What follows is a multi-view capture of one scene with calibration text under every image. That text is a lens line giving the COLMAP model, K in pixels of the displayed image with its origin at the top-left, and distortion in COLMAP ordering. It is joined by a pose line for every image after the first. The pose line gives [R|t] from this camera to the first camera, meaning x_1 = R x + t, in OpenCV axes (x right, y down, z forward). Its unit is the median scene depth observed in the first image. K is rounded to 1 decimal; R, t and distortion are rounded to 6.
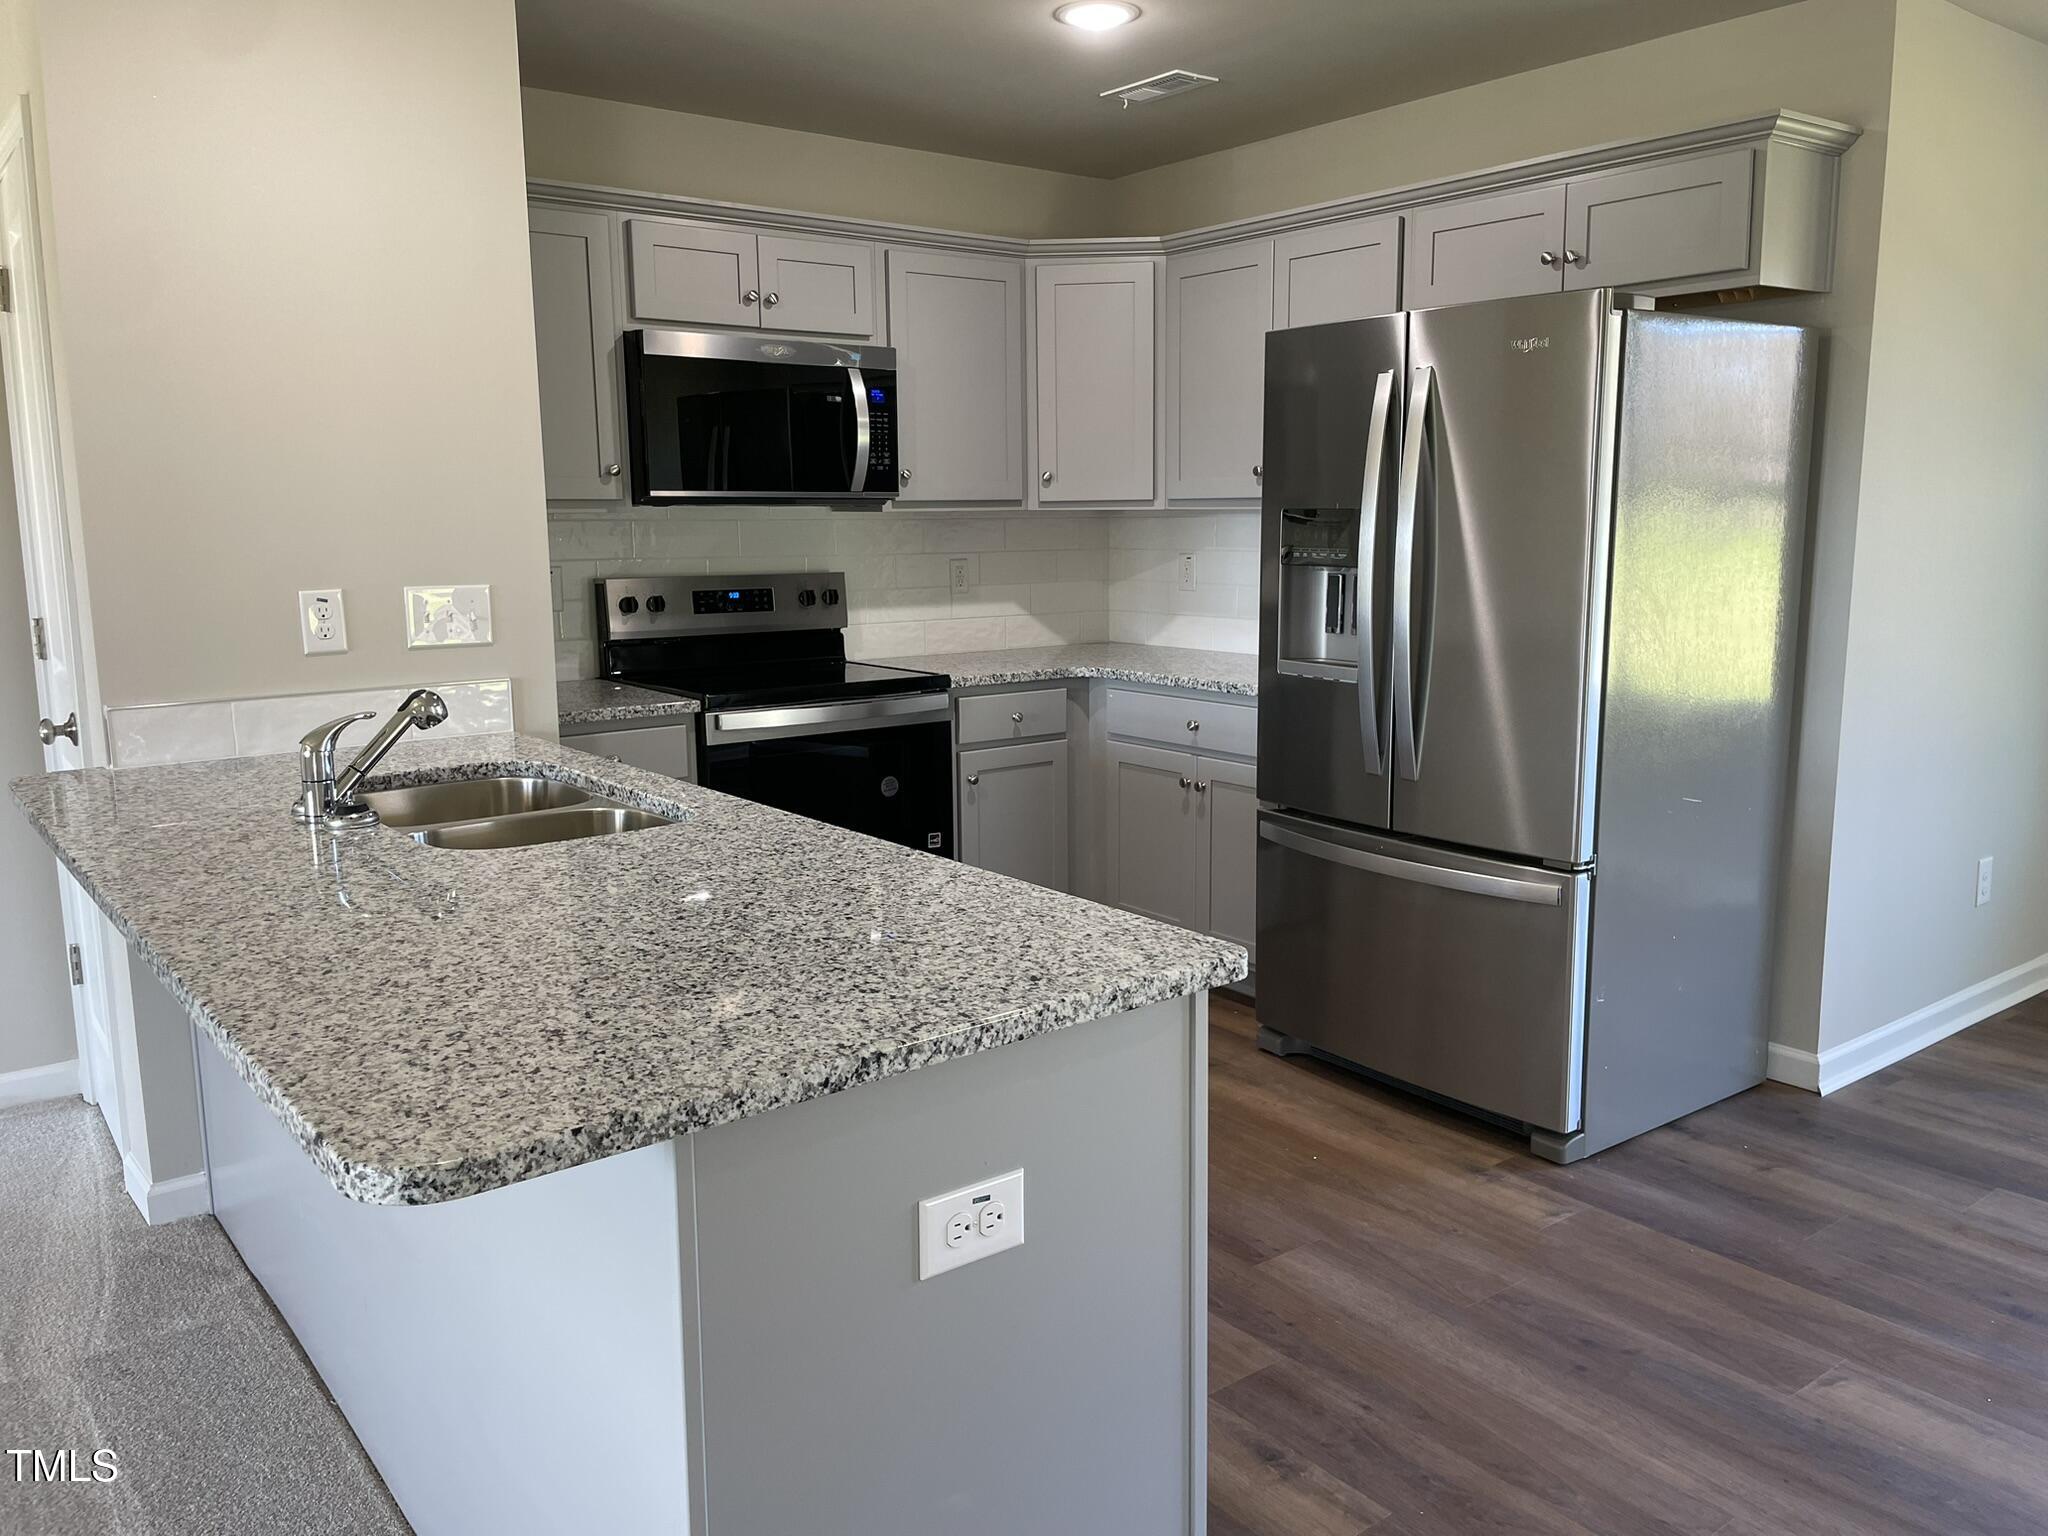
lens RADIAL K [[1542.8, 0, 1024.0], [0, 1542.8, 768.0], [0, 0, 1]] dist [-0.002473, -0.008351]
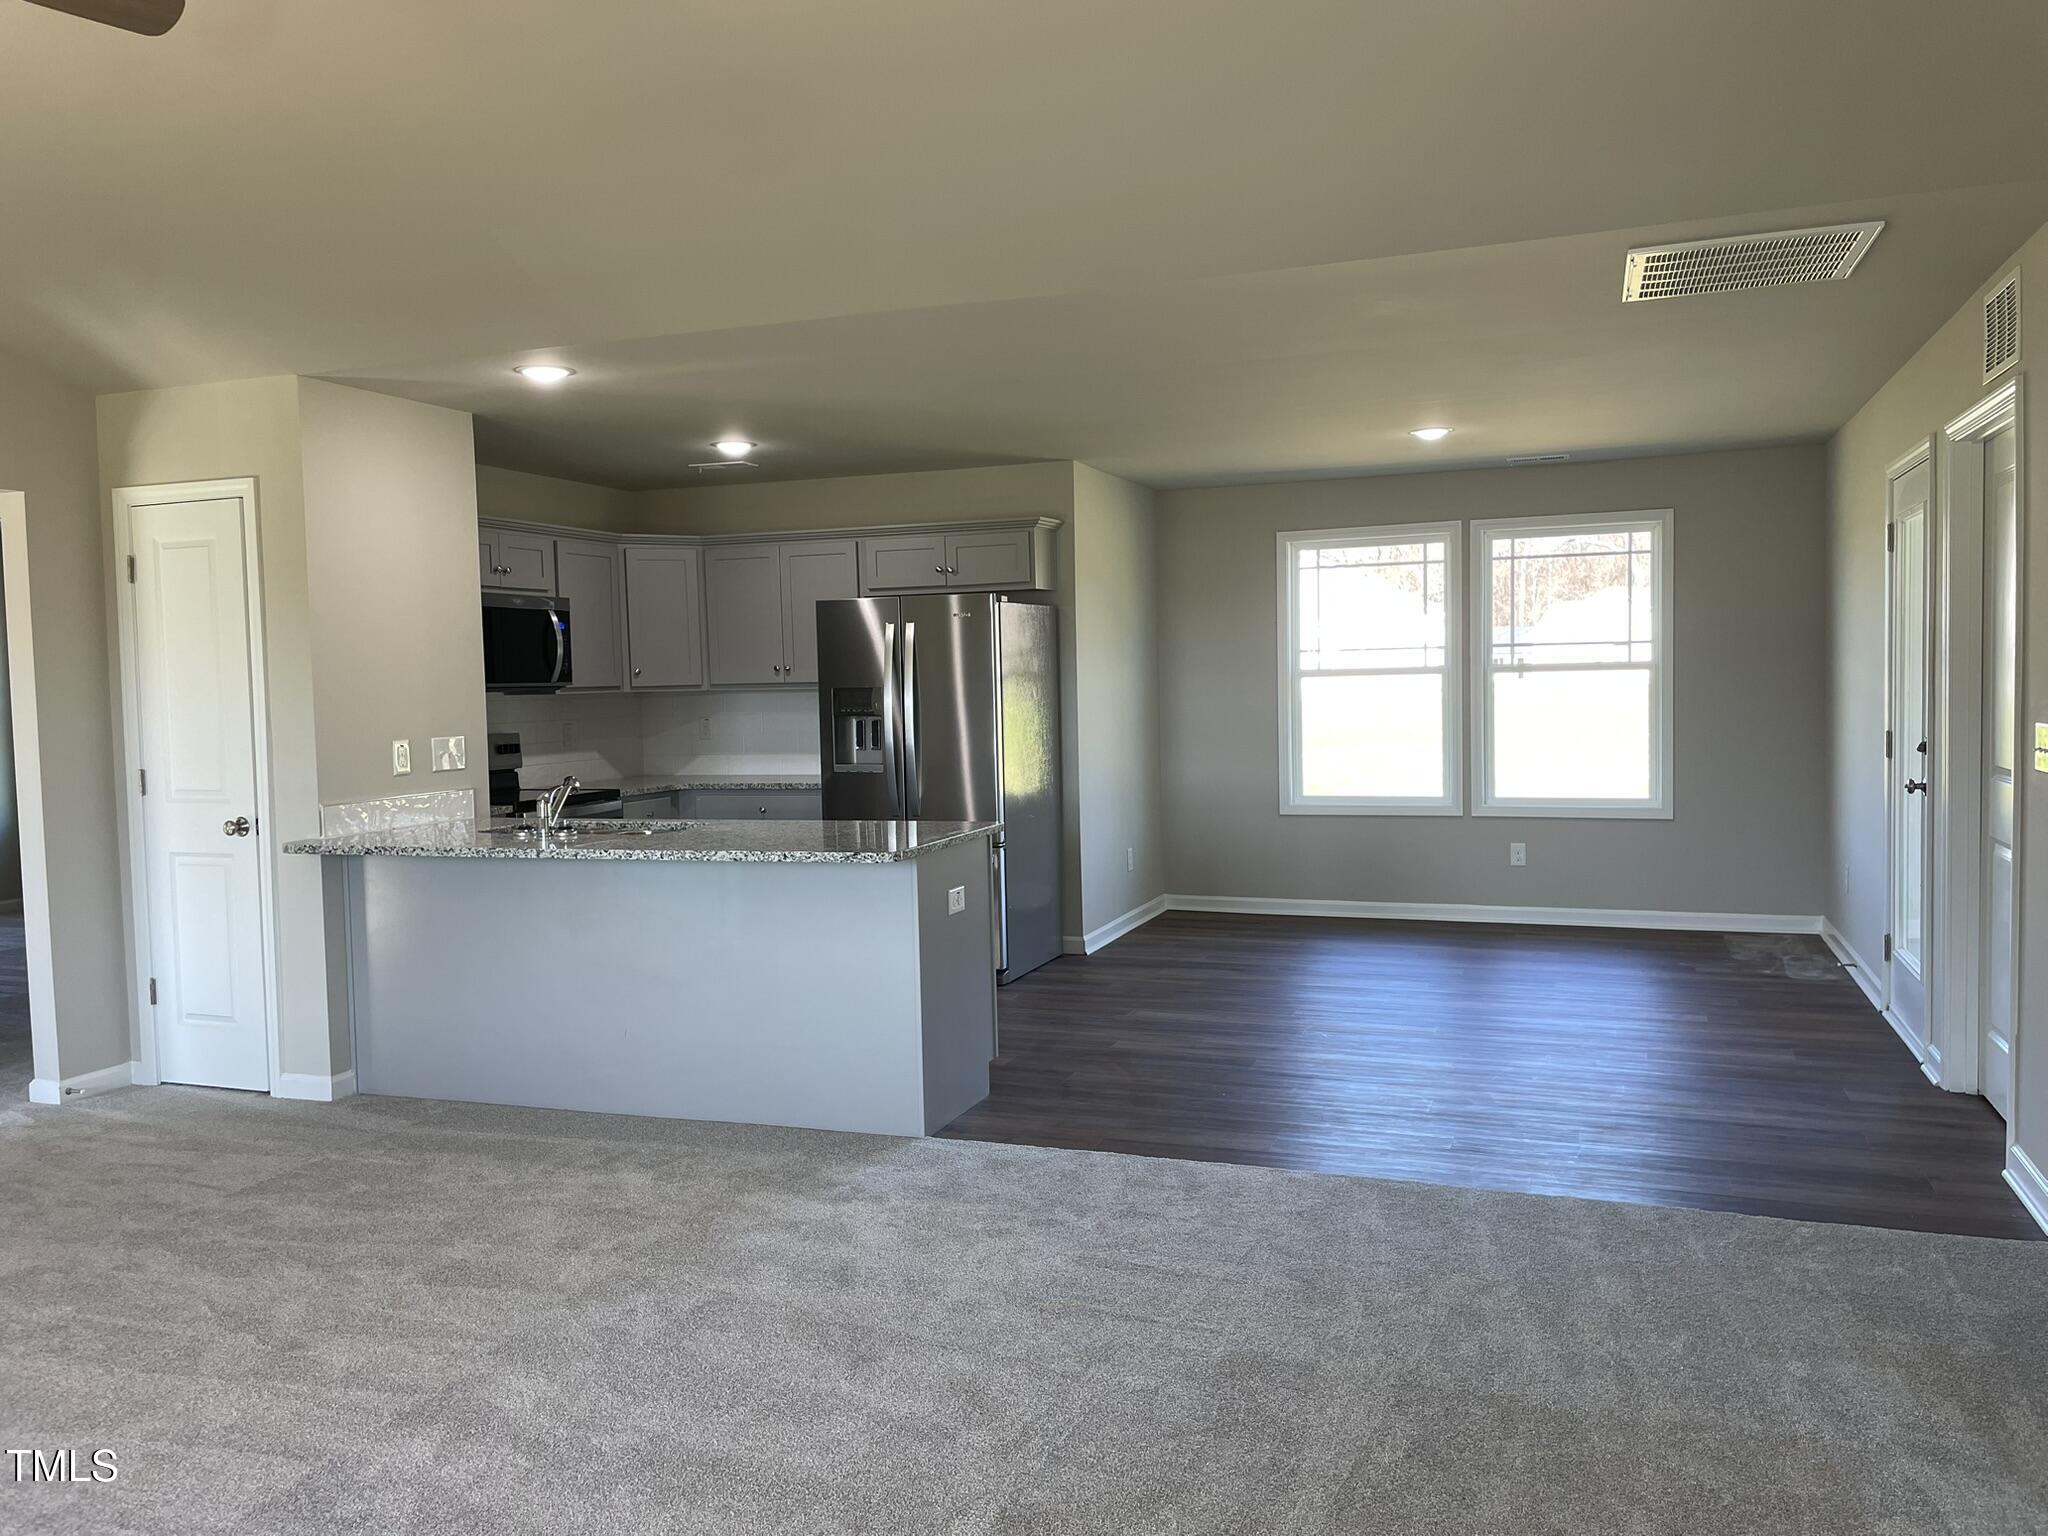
lens RADIAL K [[1542.8, 0, 1024.0], [0, 1542.8, 768.0], [0, 0, 1]] dist [-0.002473, -0.008351]
pose [[0.844671, -0.042138, 0.533625, -0.597262], [0.103250, 0.991002, -0.085178, 0.110730], [-0.525234, 0.127044, 0.841421, -0.684187]]
